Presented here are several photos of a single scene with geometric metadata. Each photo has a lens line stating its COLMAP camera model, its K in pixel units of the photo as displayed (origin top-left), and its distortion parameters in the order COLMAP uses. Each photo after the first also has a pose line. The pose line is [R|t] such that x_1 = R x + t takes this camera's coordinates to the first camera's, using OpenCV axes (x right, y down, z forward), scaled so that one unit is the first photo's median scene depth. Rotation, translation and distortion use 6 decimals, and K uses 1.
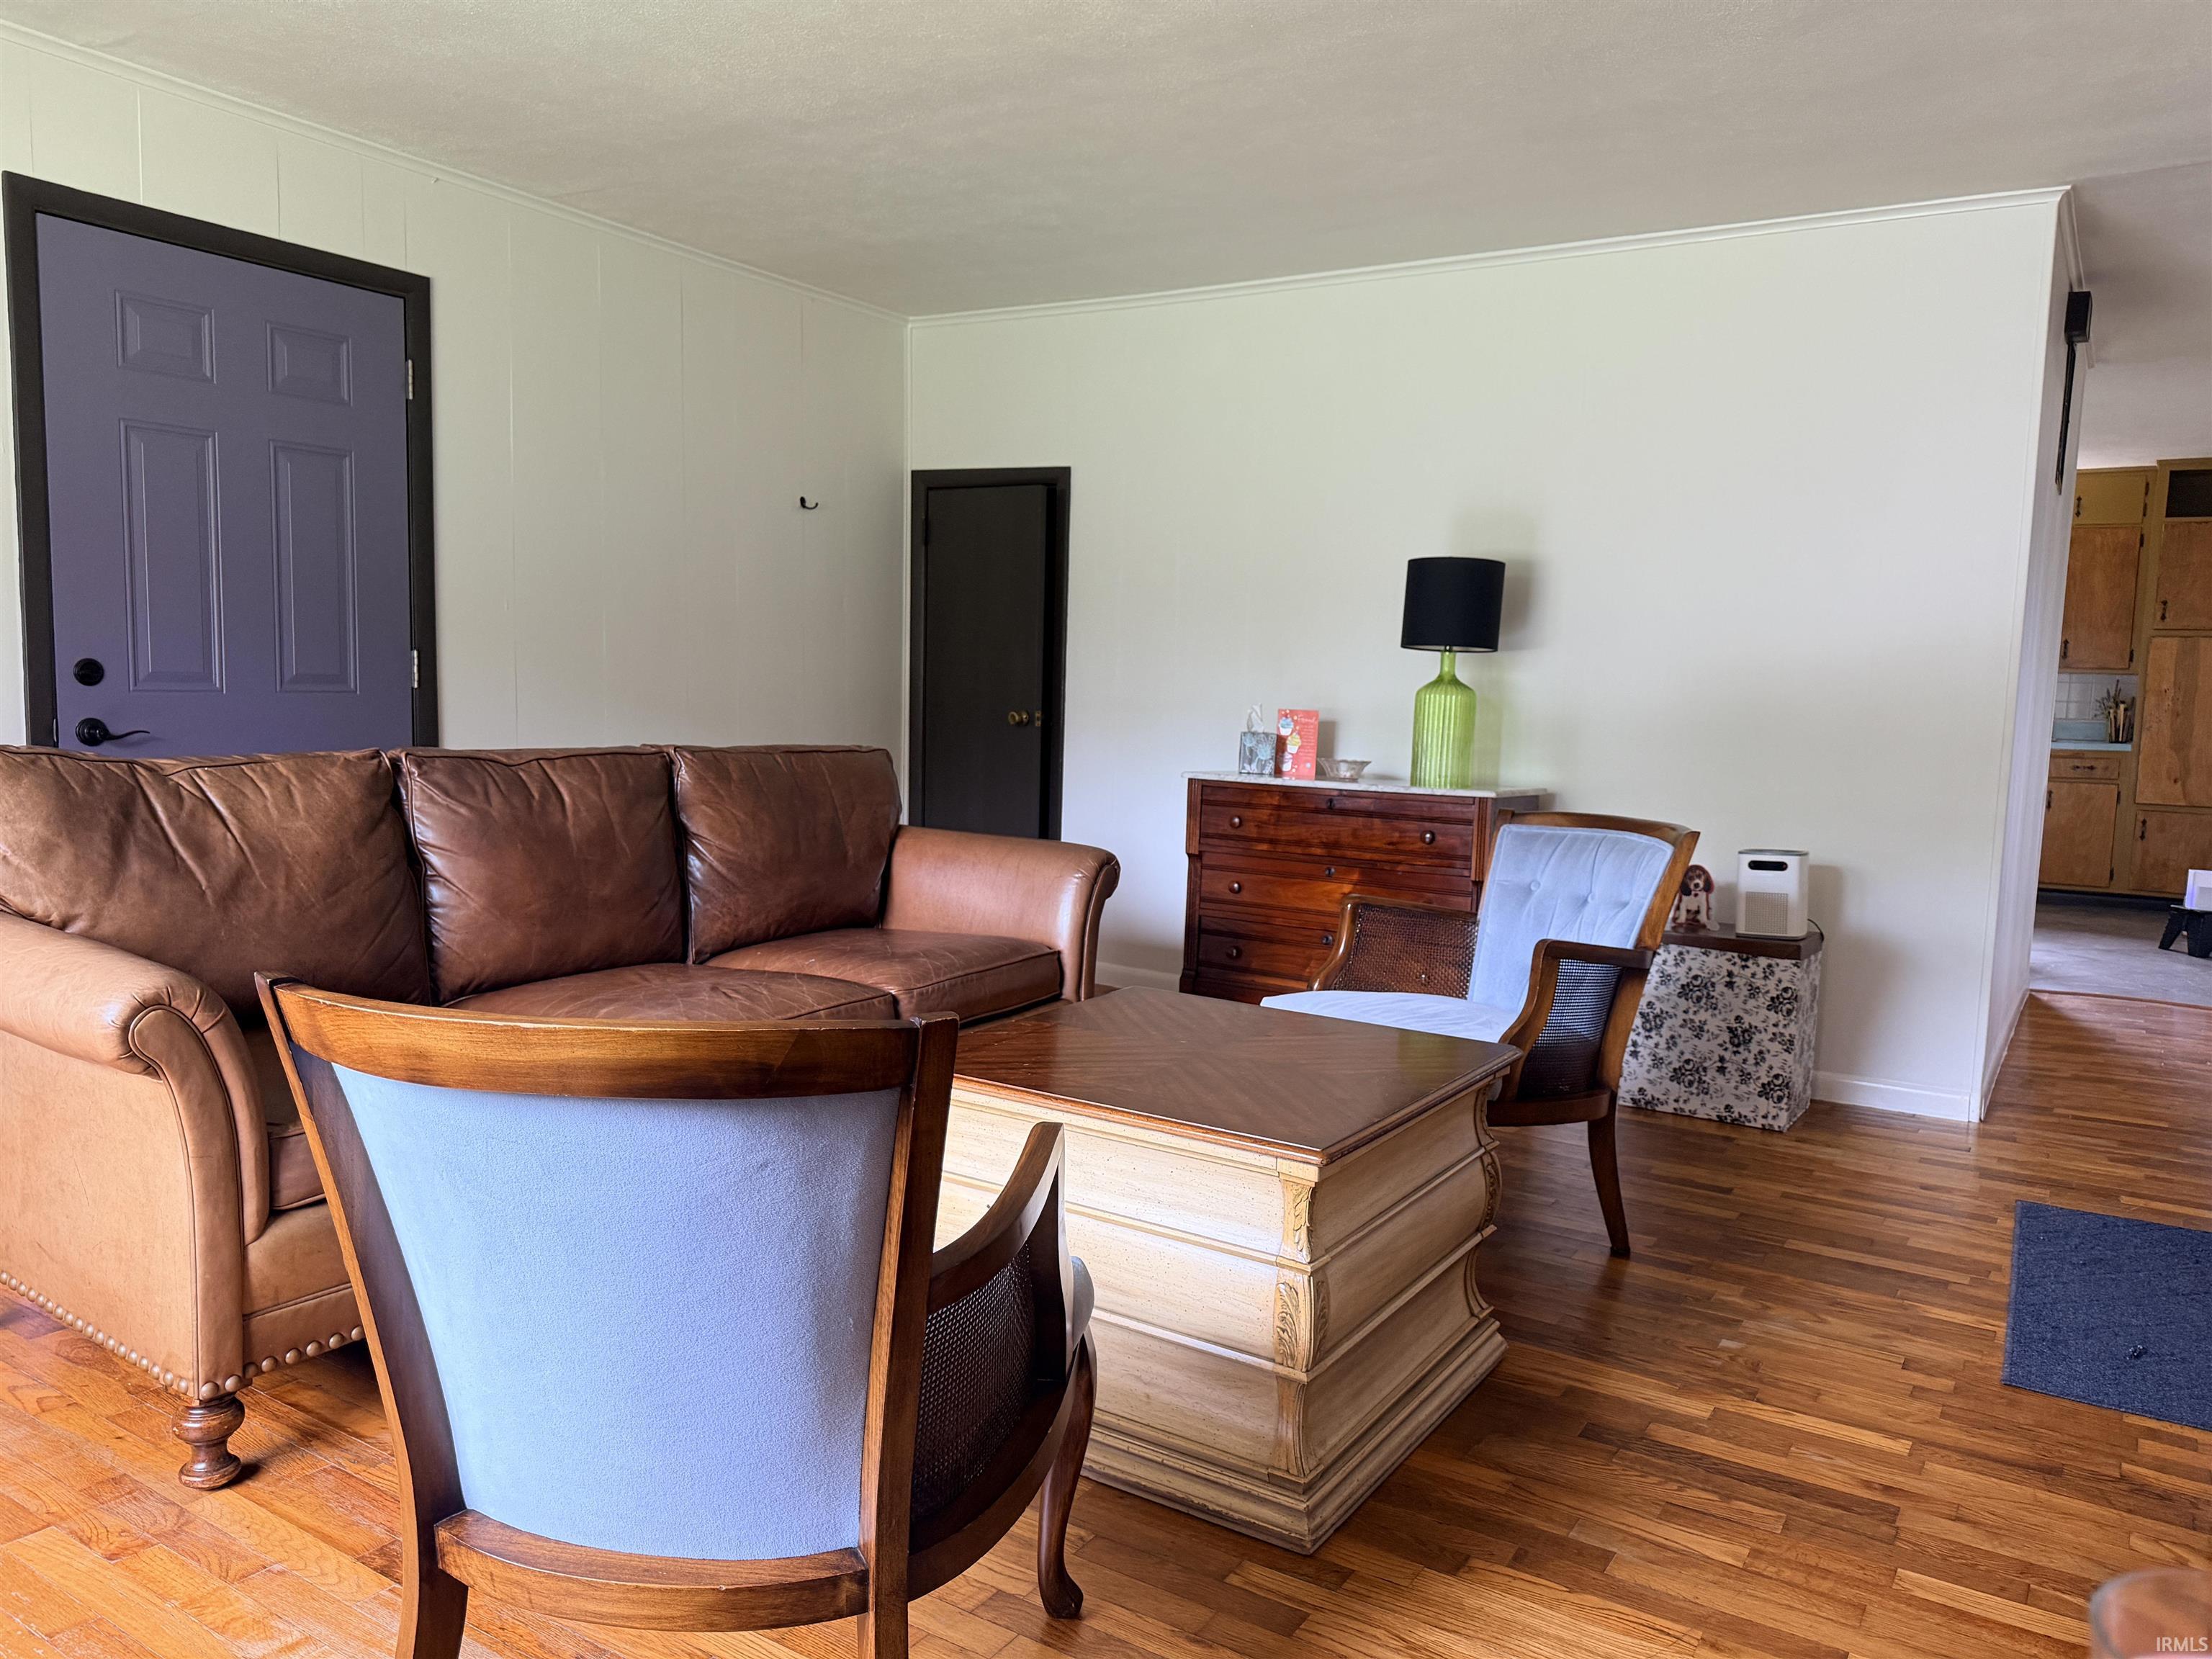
lens RADIAL K [[1546.8, 0, 1100.9], [0, 1546.8, 831.5], [0, 0, 1]] dist [0.061133, -0.074609]
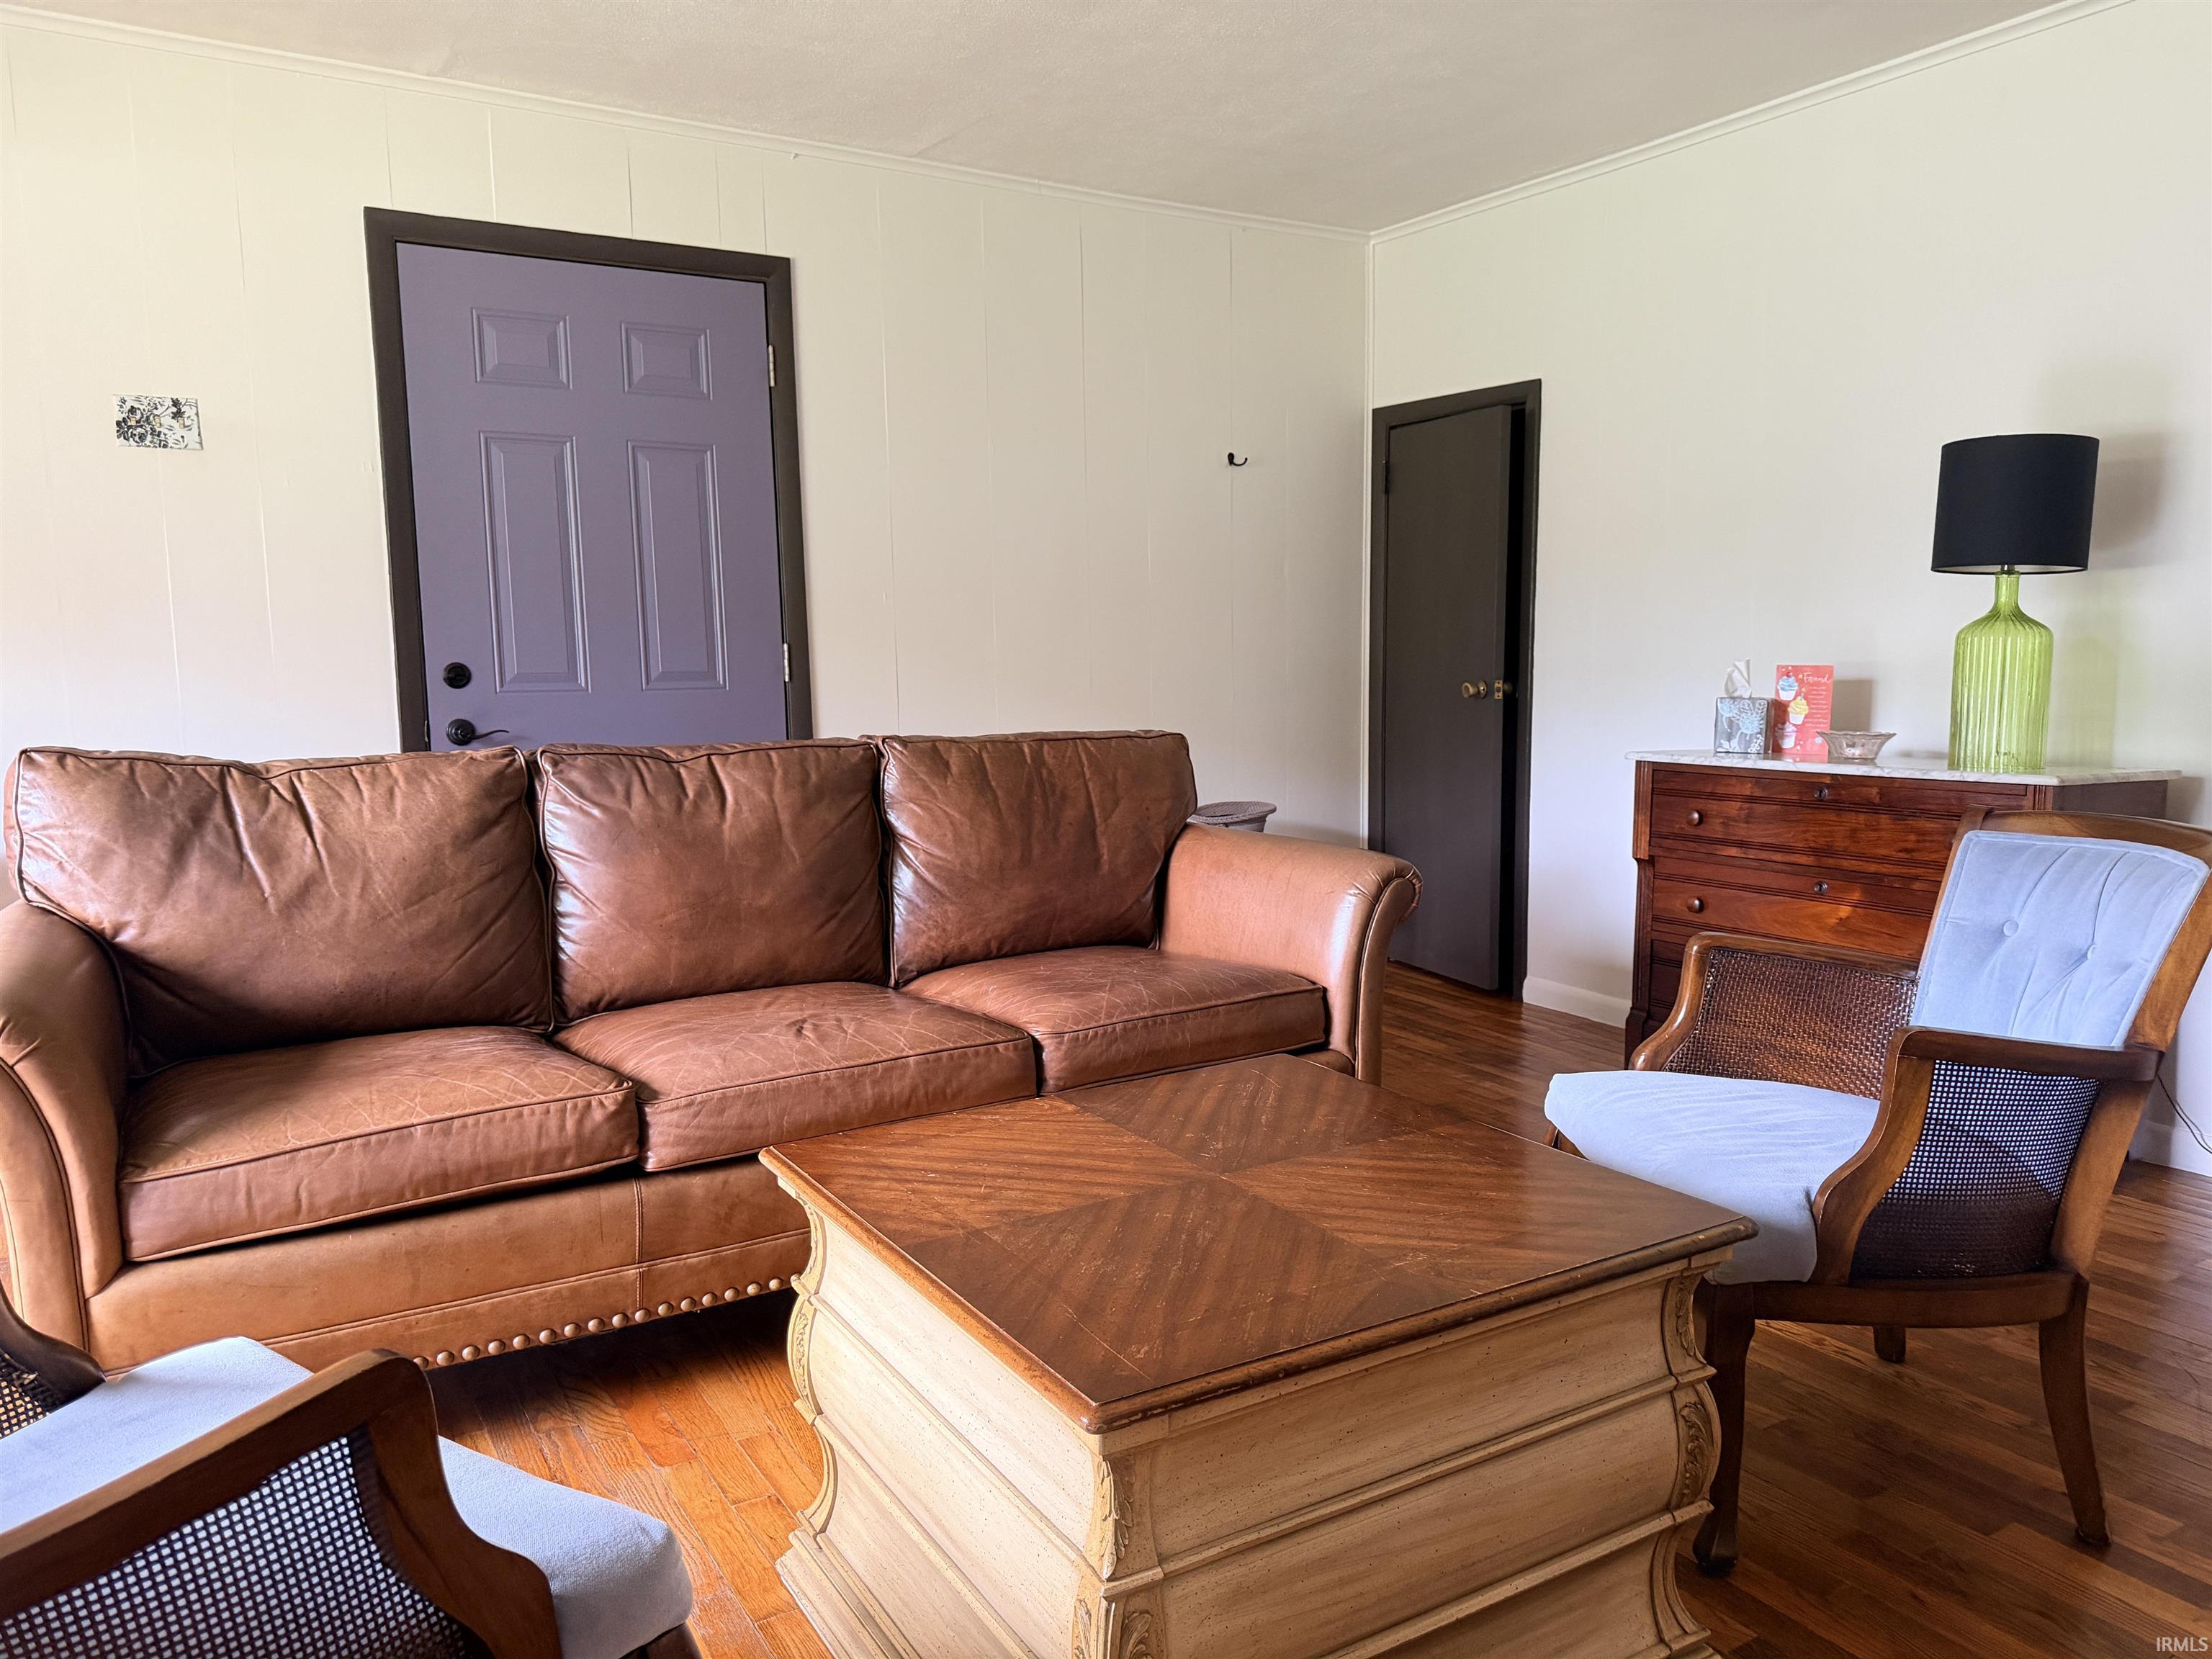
lens RADIAL K [[1546.8, 0, 1107.5], [0, 1546.8, 844.7], [0, 0, 1]] dist [0.061133, -0.074609]
pose [[0.900305, 0.011212, -0.435115, 0.225481], [-0.002142, 0.999770, 0.021329, -0.012253], [0.435254, -0.018271, 0.900122, 0.261819]]
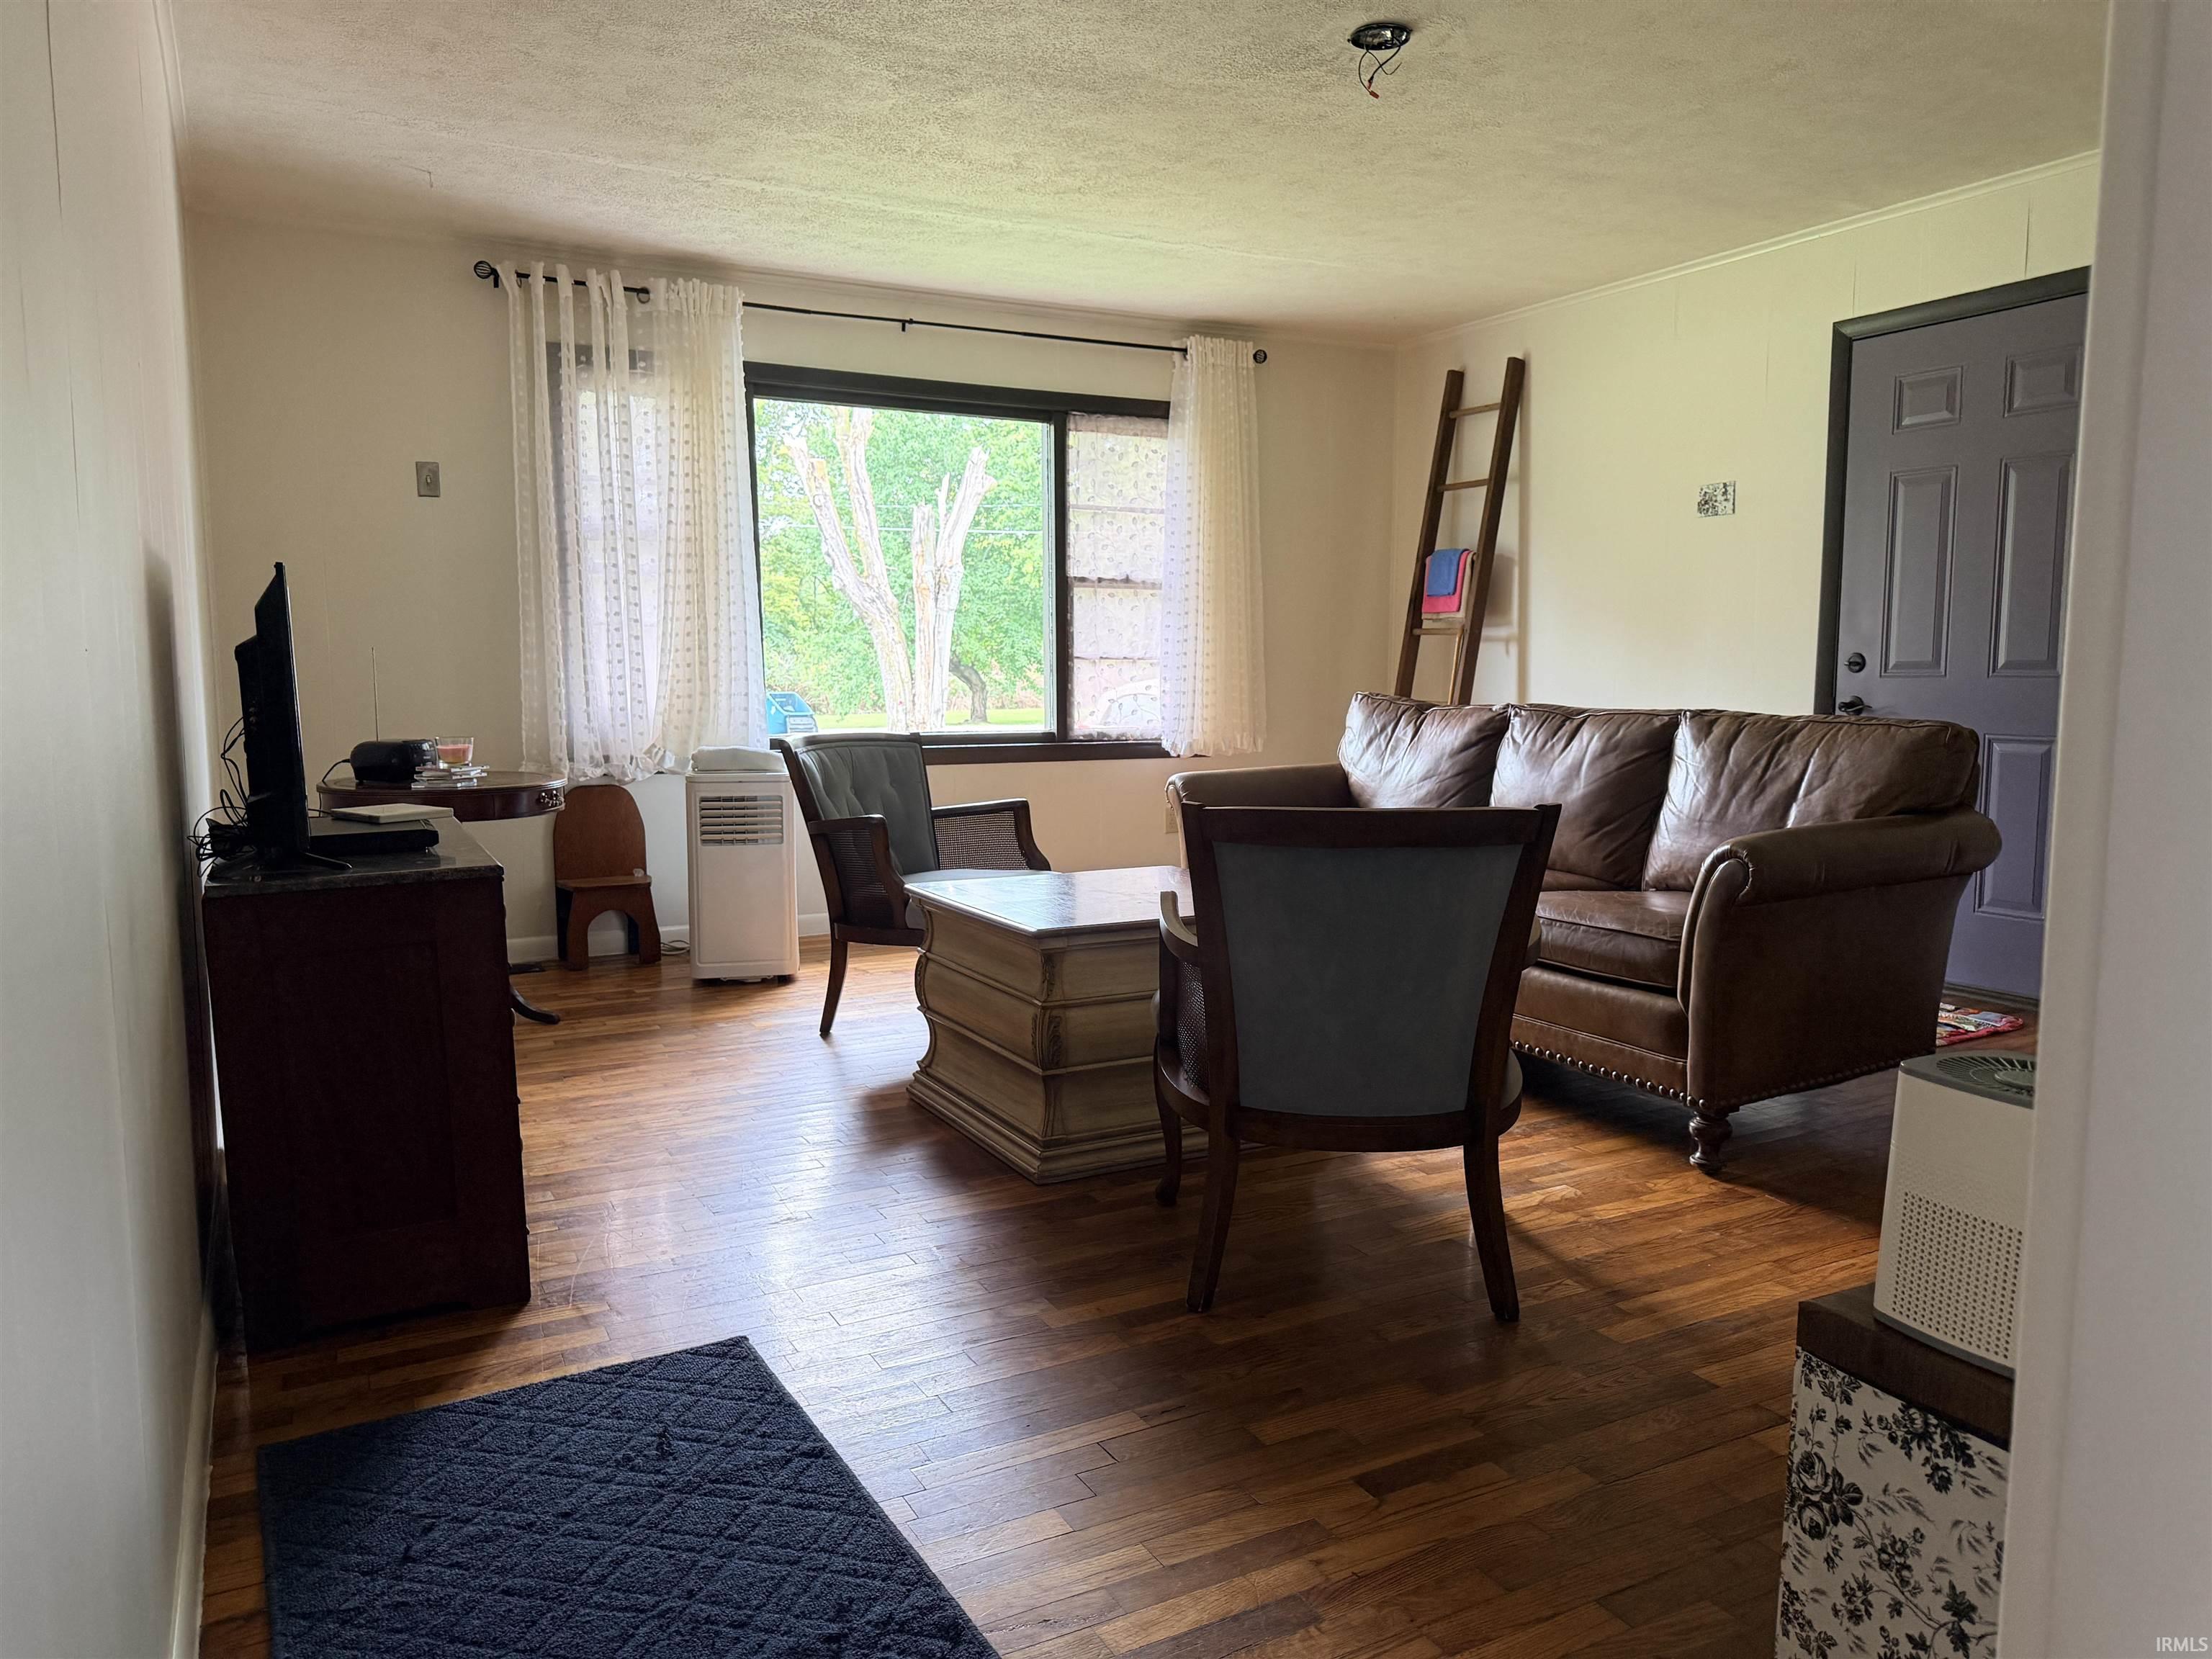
lens RADIAL K [[1546.3, 0, 1109.2], [0, 1546.3, 827.8], [0, 0, 1]] dist [-0.007200, -0.001678]
pose [[-0.476687, 0.069376, -0.876332, 0.953672], [-0.093069, 0.987295, 0.128786, -0.078518], [0.874133, 0.142950, -0.464174, 1.175266]]
